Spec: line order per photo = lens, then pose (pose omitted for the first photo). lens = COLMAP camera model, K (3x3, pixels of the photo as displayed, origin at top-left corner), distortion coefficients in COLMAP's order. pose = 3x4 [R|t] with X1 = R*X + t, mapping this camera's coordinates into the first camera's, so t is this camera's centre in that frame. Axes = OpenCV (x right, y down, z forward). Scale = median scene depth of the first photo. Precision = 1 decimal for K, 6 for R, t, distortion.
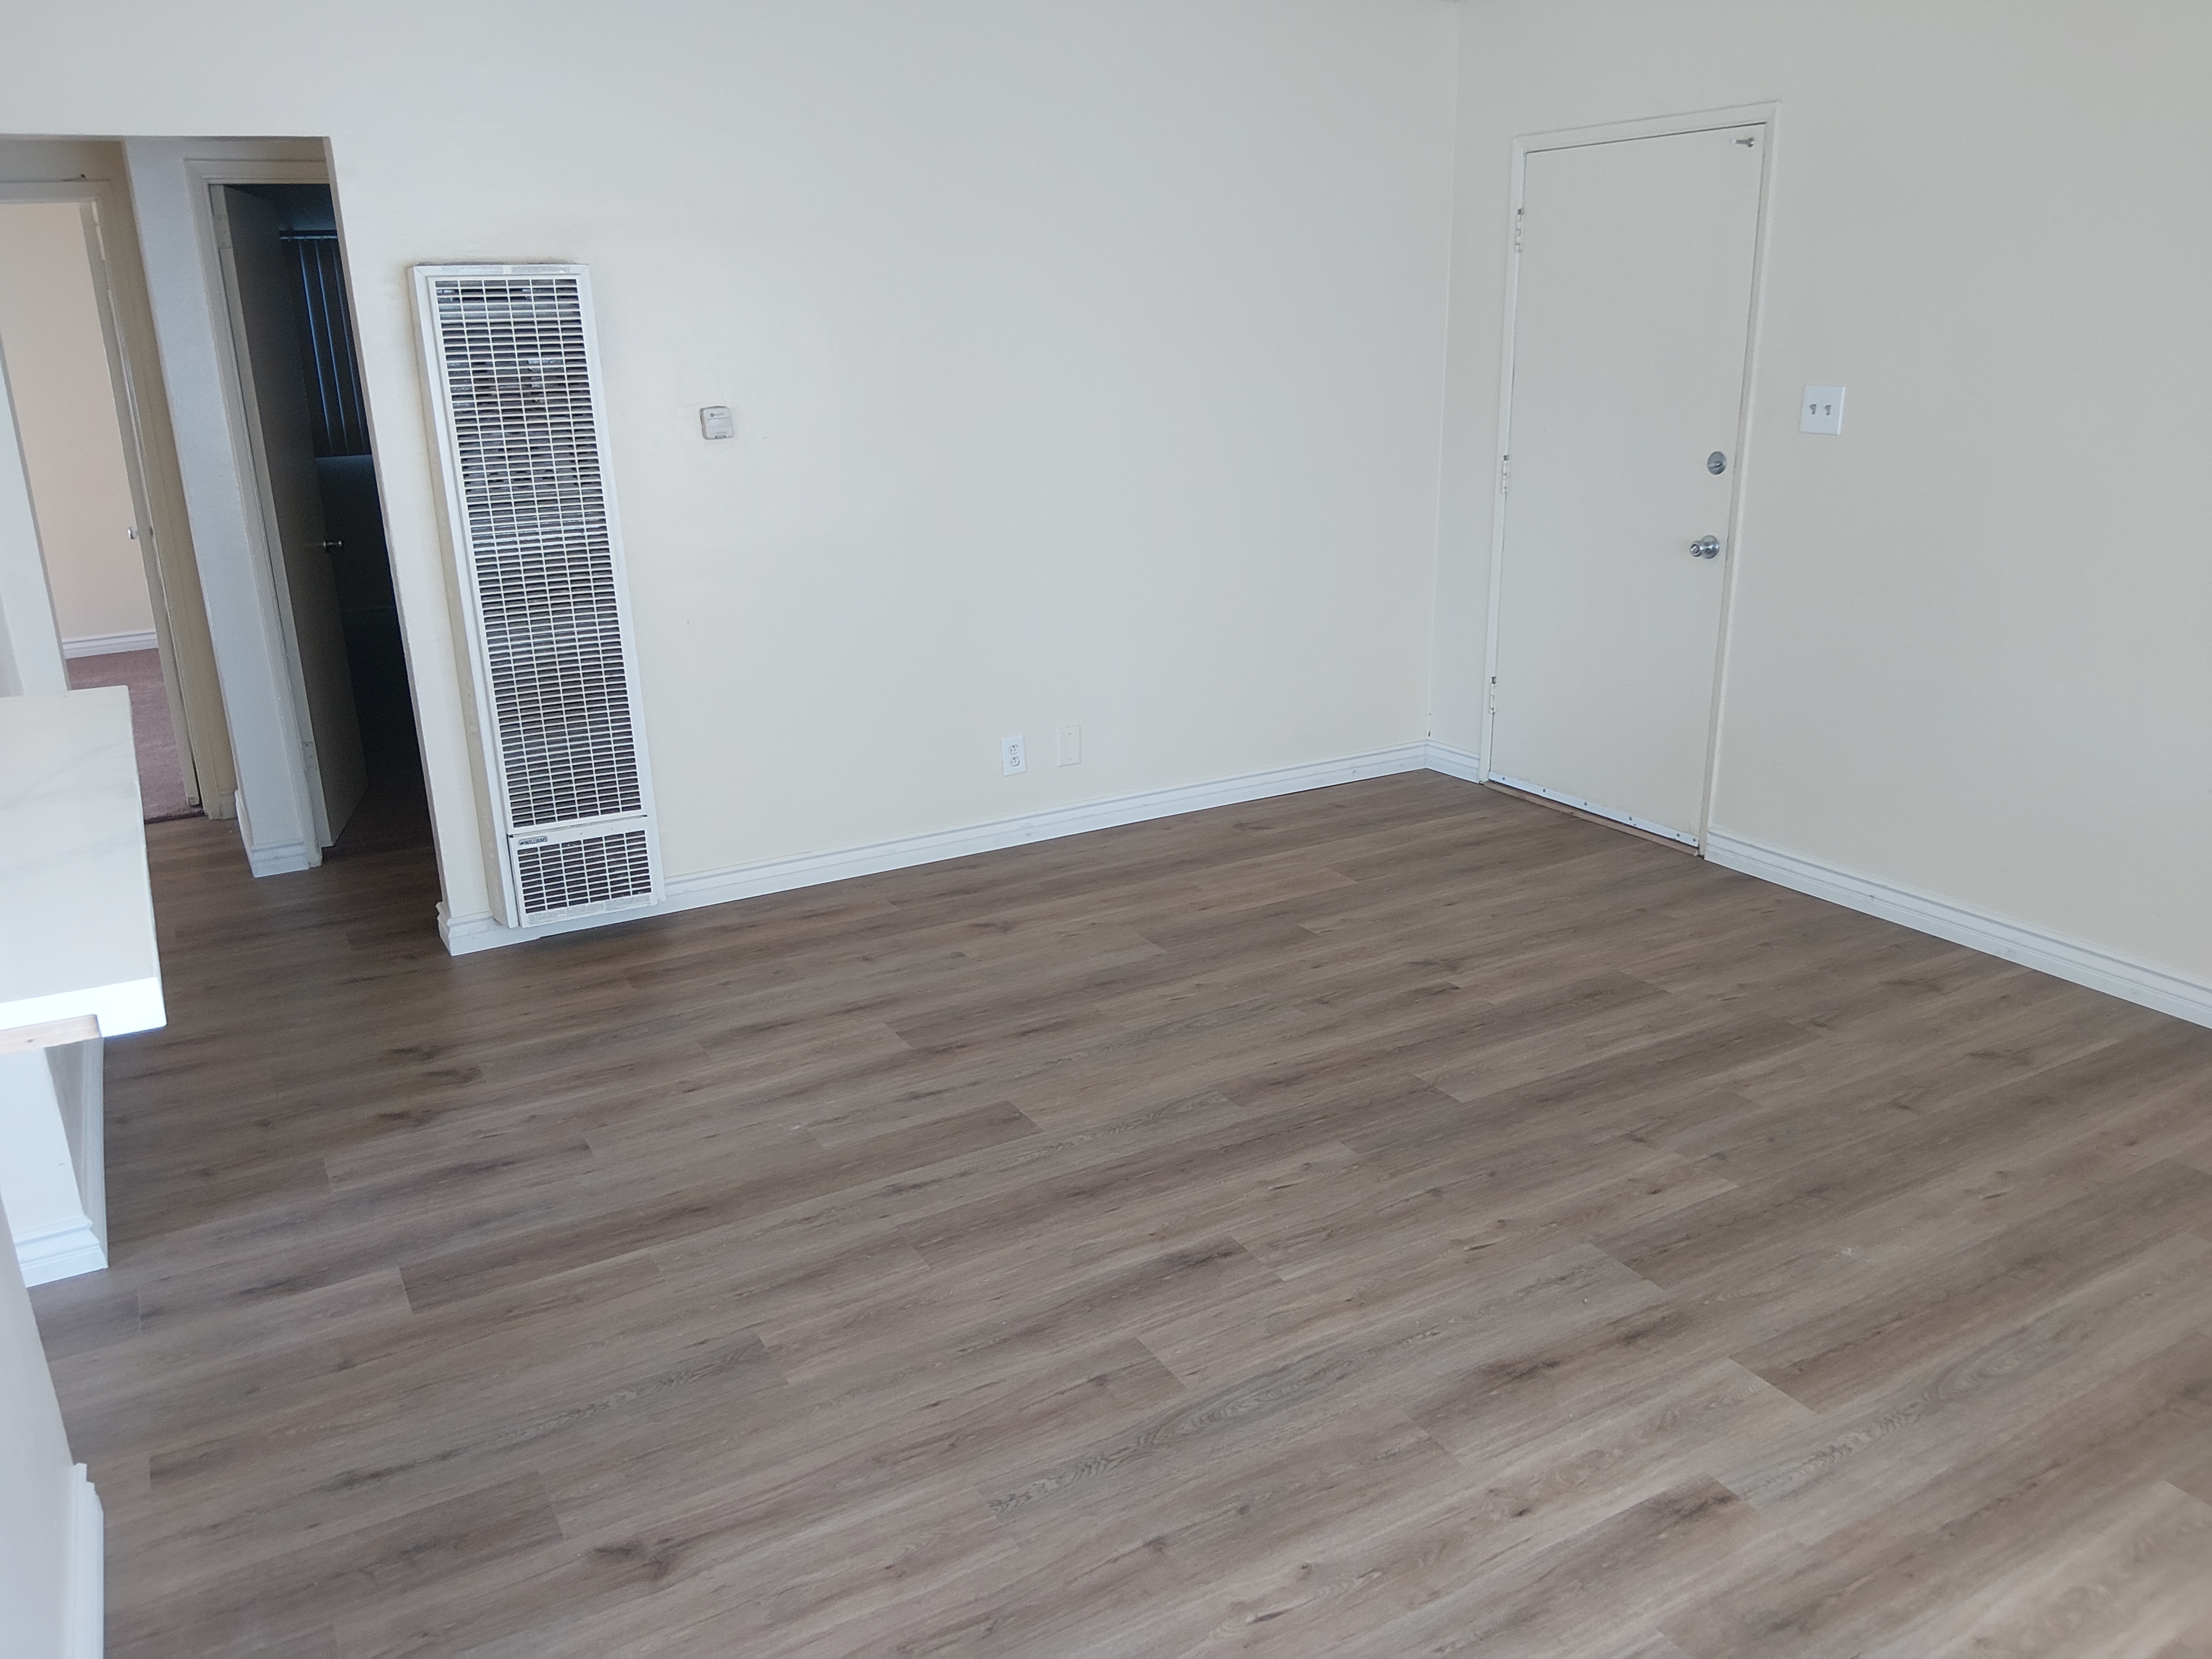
lens RADIAL K [[1675.4, 0, 1105.5], [0, 1675.4, 830.6], [0, 0, 1]] dist [0.025888, -0.078020]
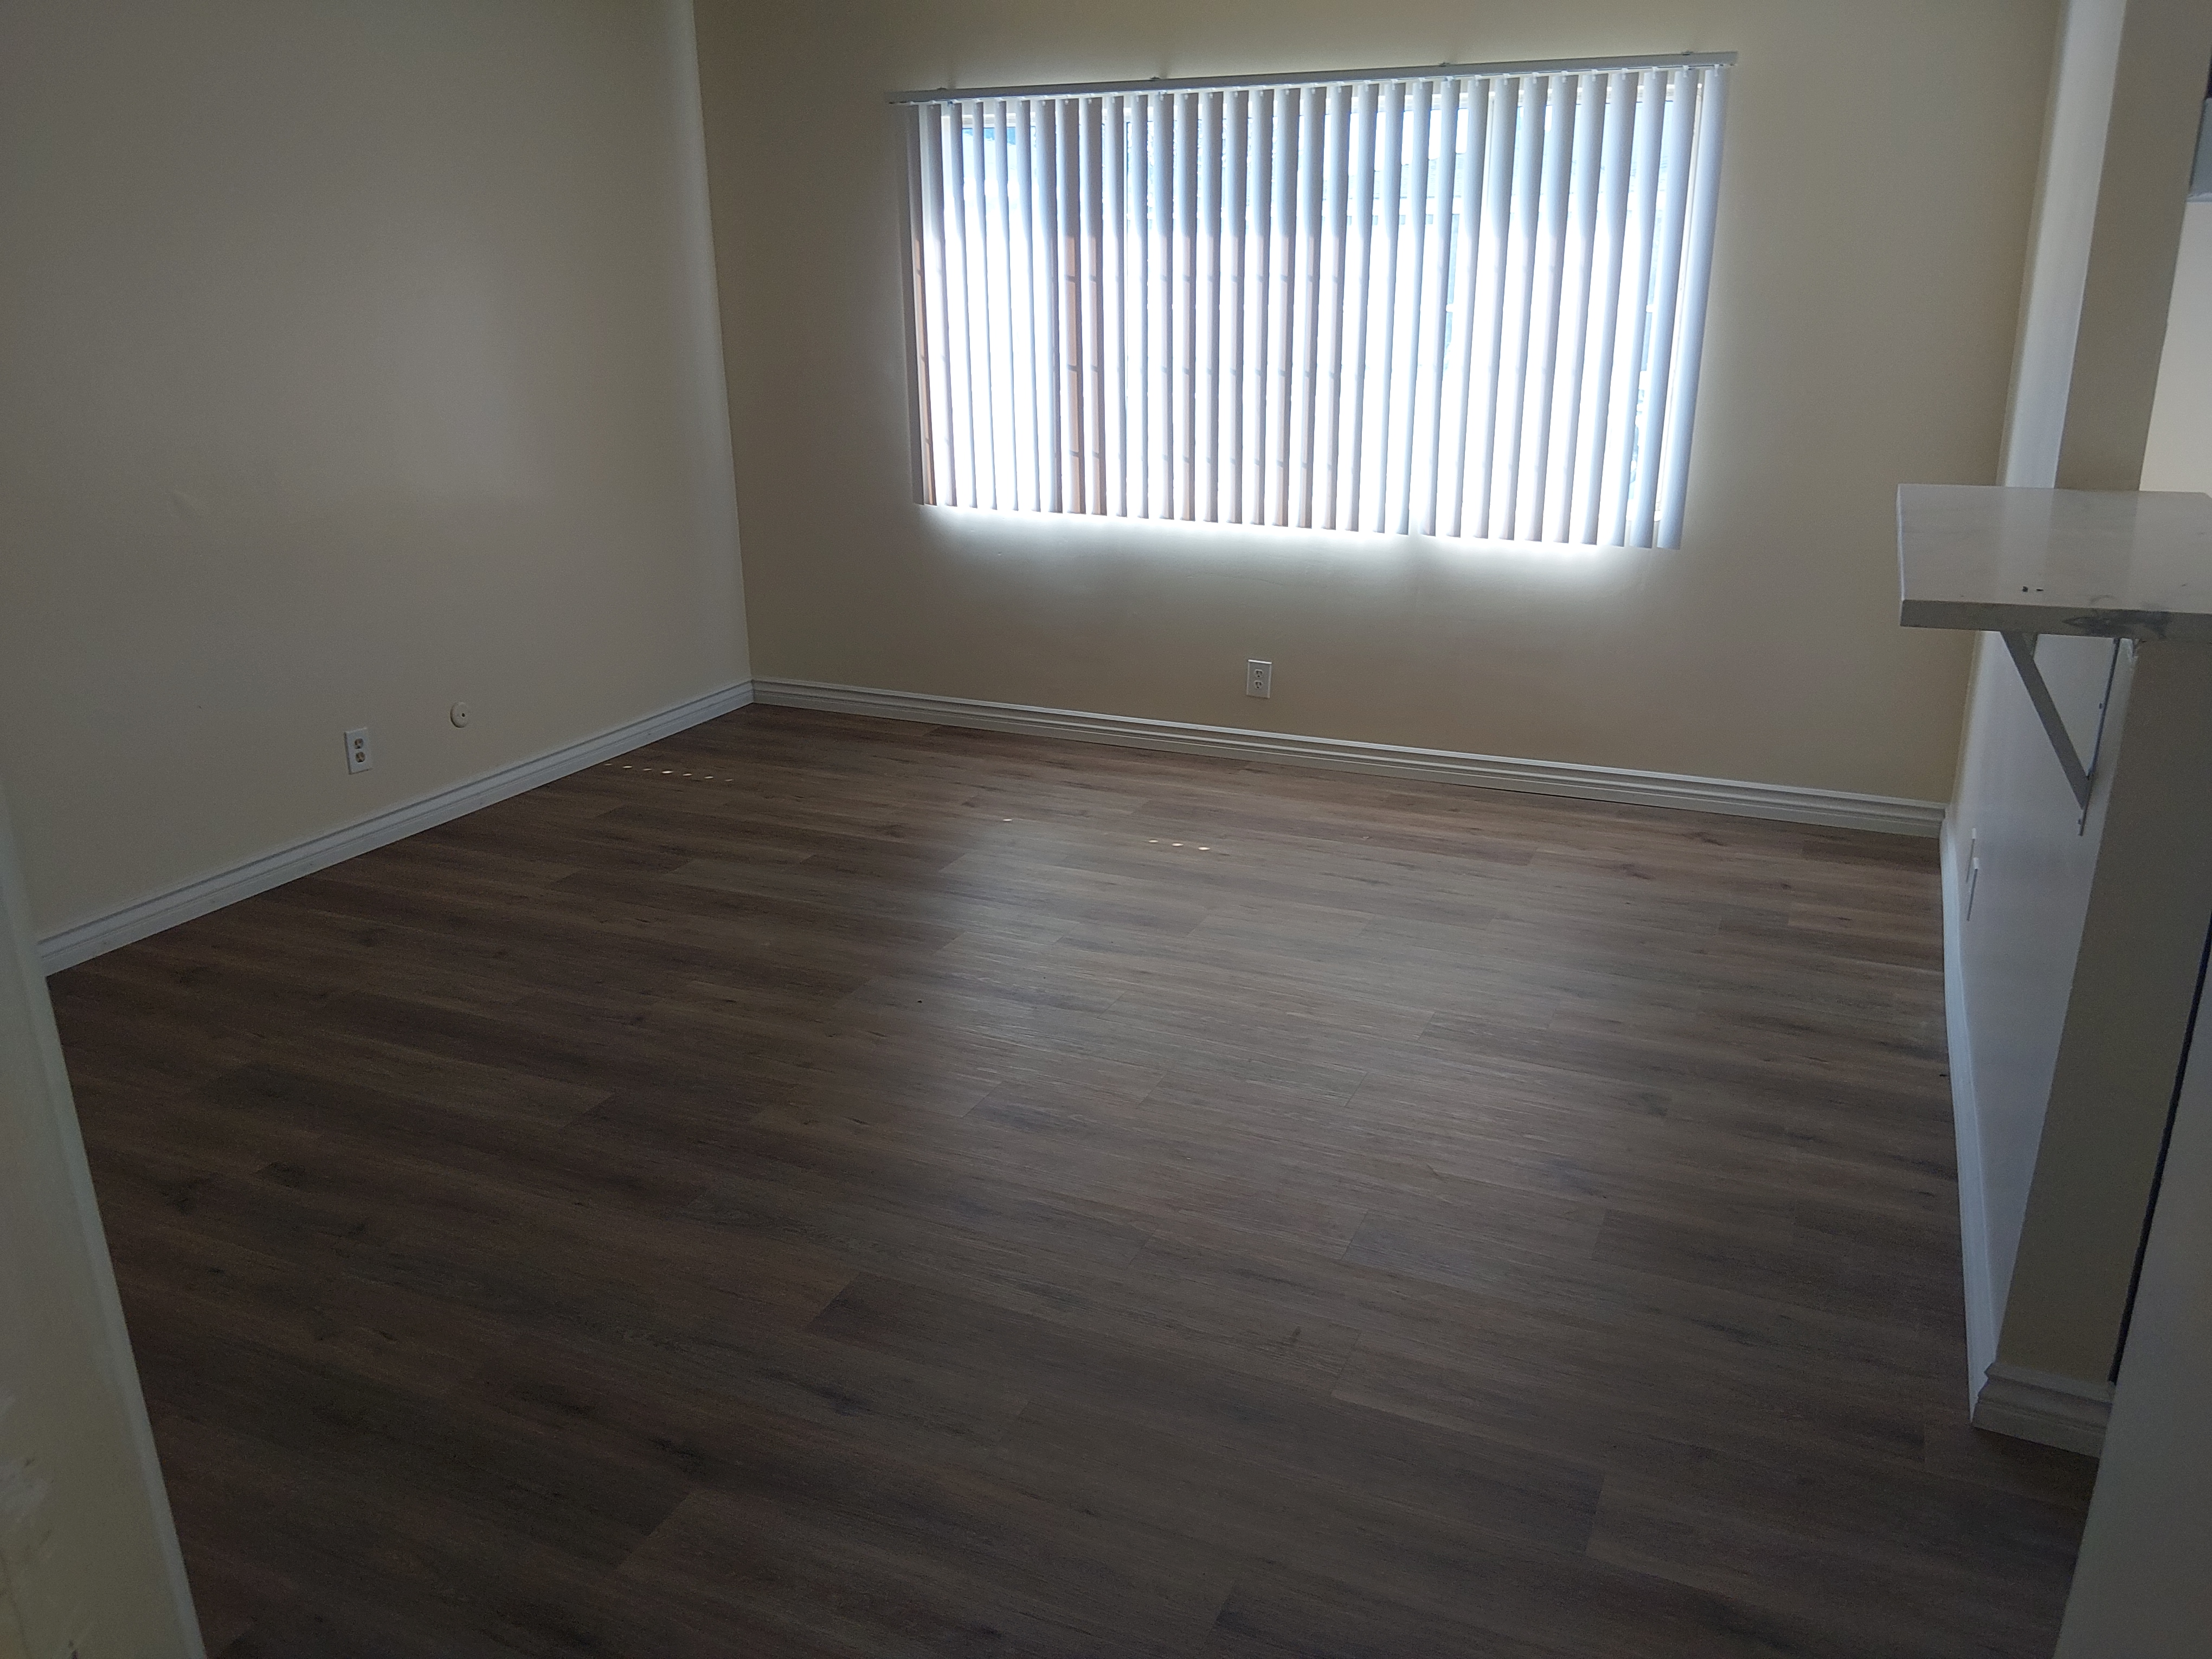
lens RADIAL K [[1675.4, 0, 1105.2], [0, 1675.4, 830.5], [0, 0, 1]] dist [0.025888, -0.078020]
pose [[-0.583559, -0.234193, 0.777568, -0.700600], [0.265200, 0.850055, 0.455056, -0.347972], [-0.767547, 0.471763, -0.433949, 1.172777]]
